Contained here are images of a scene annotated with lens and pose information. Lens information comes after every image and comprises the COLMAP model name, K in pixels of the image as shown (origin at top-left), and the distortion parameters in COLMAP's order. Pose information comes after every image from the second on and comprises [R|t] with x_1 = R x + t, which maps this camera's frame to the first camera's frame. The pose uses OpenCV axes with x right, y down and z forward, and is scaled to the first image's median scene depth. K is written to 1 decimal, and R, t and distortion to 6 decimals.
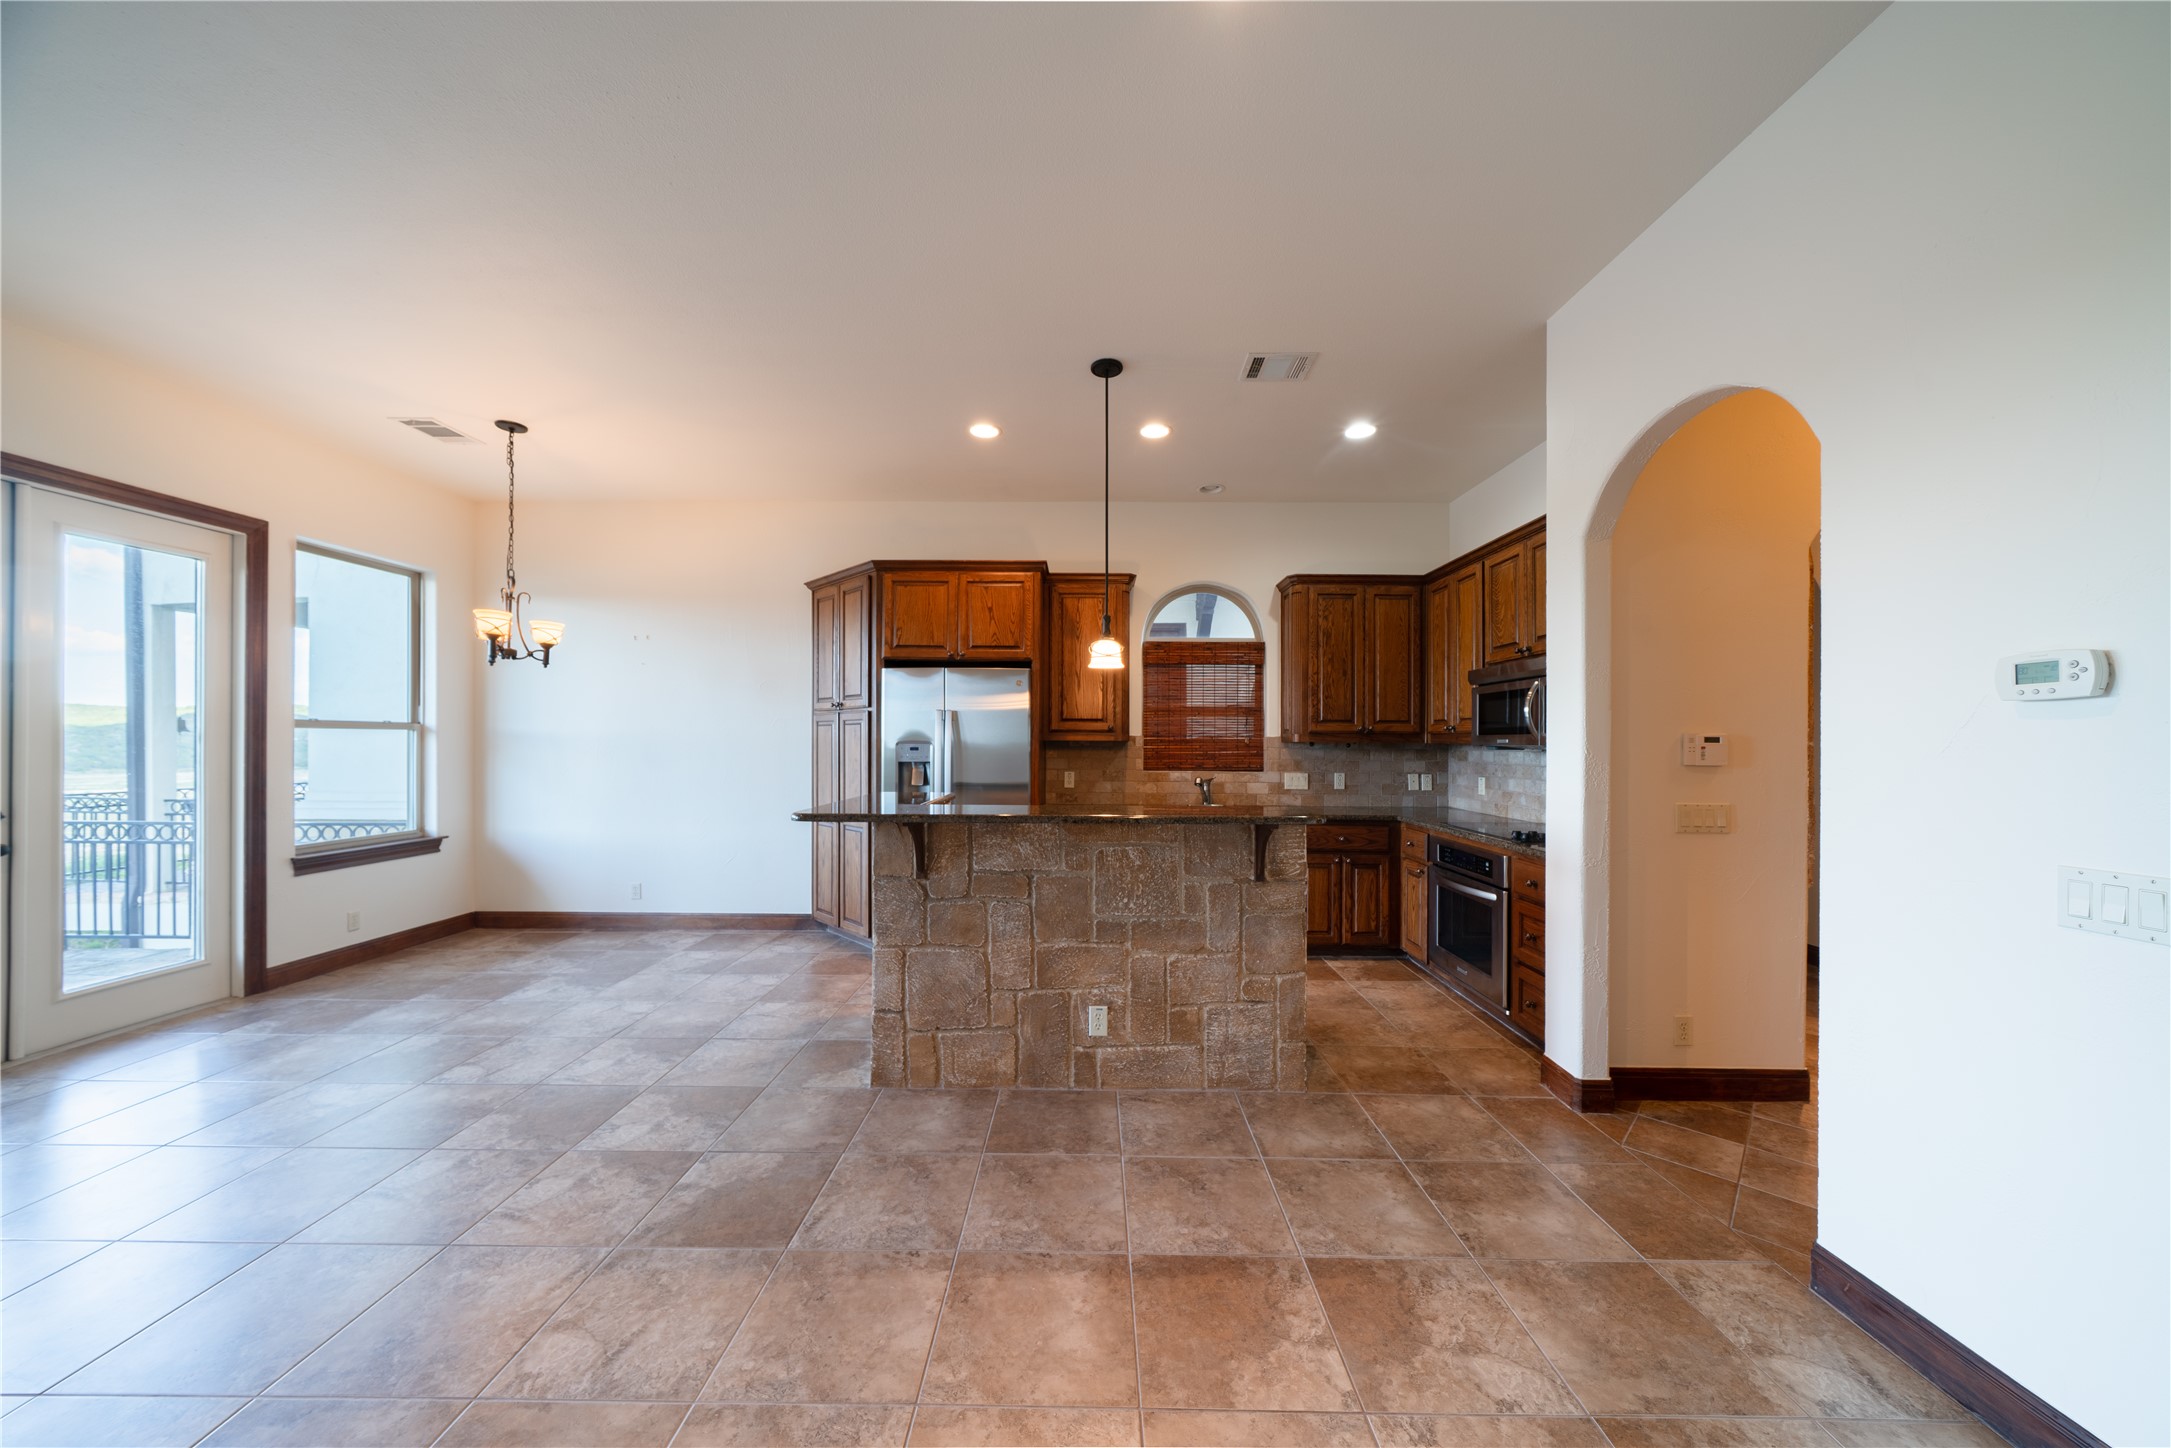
lens RADIAL K [[758.5, 0, 1094.8], [0, 758.5, 740.6], [0, 0, 1]] dist [-0.001909, 0.000041]
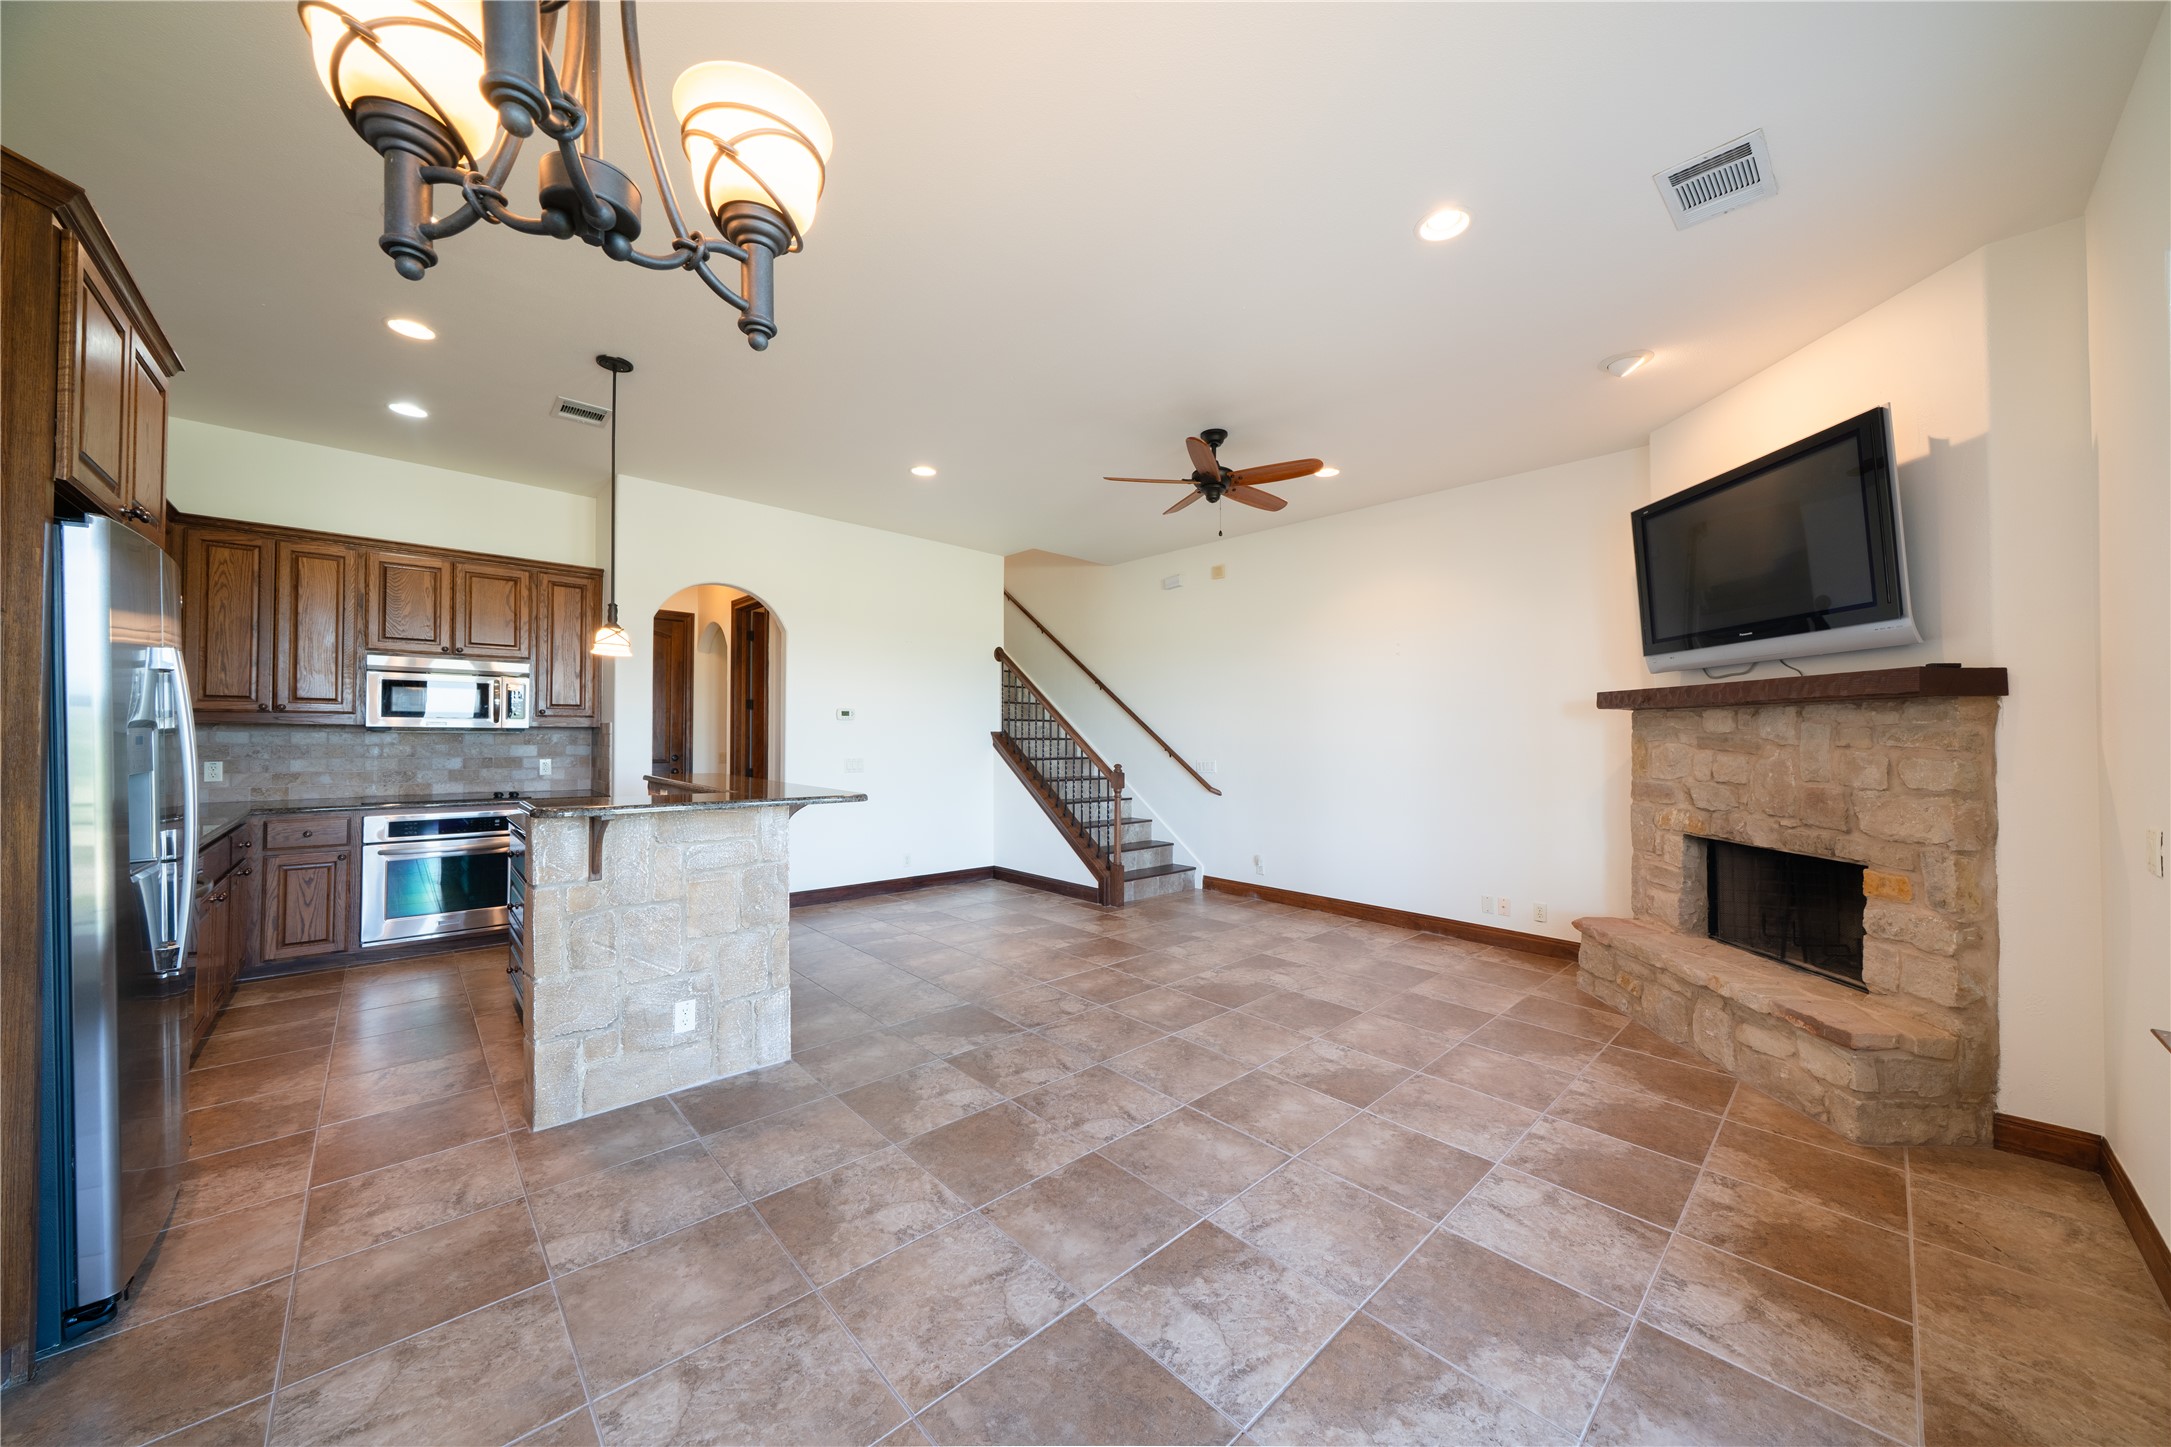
lens RADIAL K [[758.5, 0, 1094.8], [0, 758.5, 740.1], [0, 0, 1]] dist [-0.001909, 0.000041]
pose [[-0.699880, -0.019065, 0.714006, -0.862005], [-0.017465, 0.999802, 0.009577, -0.002449], [-0.714047, -0.005767, -0.700074, 0.929062]]
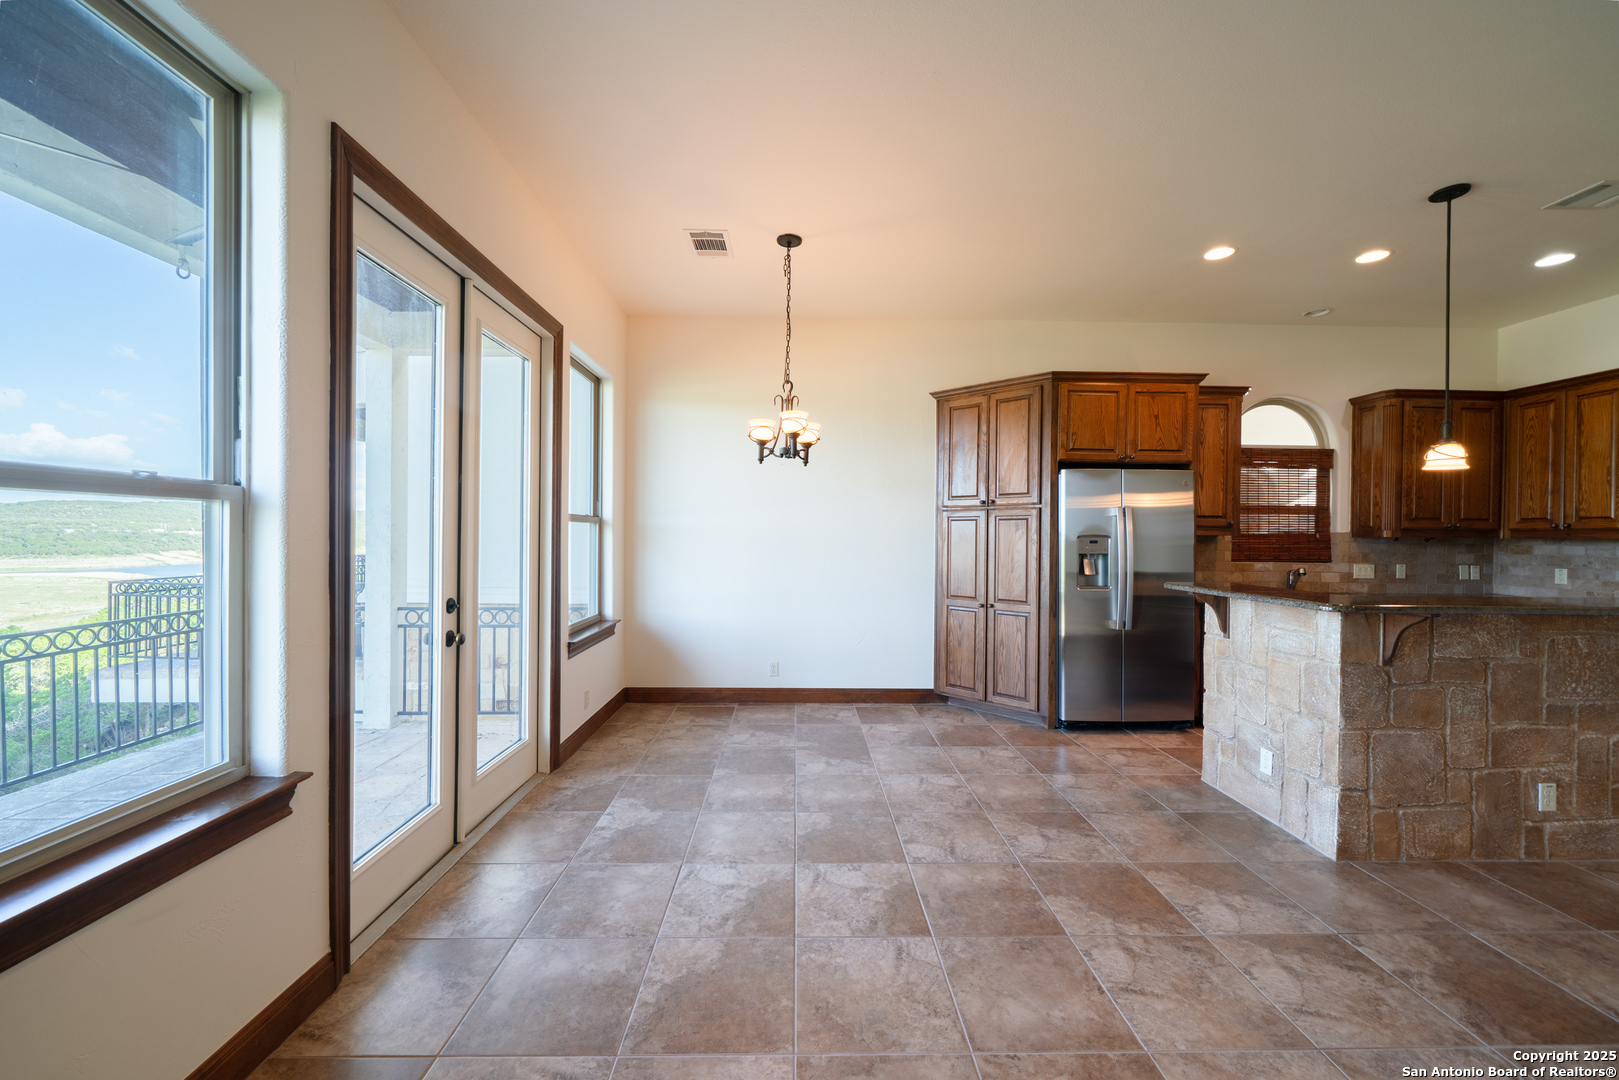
lens RADIAL K [[628.5, 0, 809.5], [0, 628.5, 540.0], [0, 0, 1]] dist [-0.000684, 0.000157]
pose [[0.999438, 0.004121, 0.033253, -0.687973], [-0.004480, 0.999933, 0.010716, -0.000120], [-0.033207, -0.010859, 0.999390, 0.094595]]
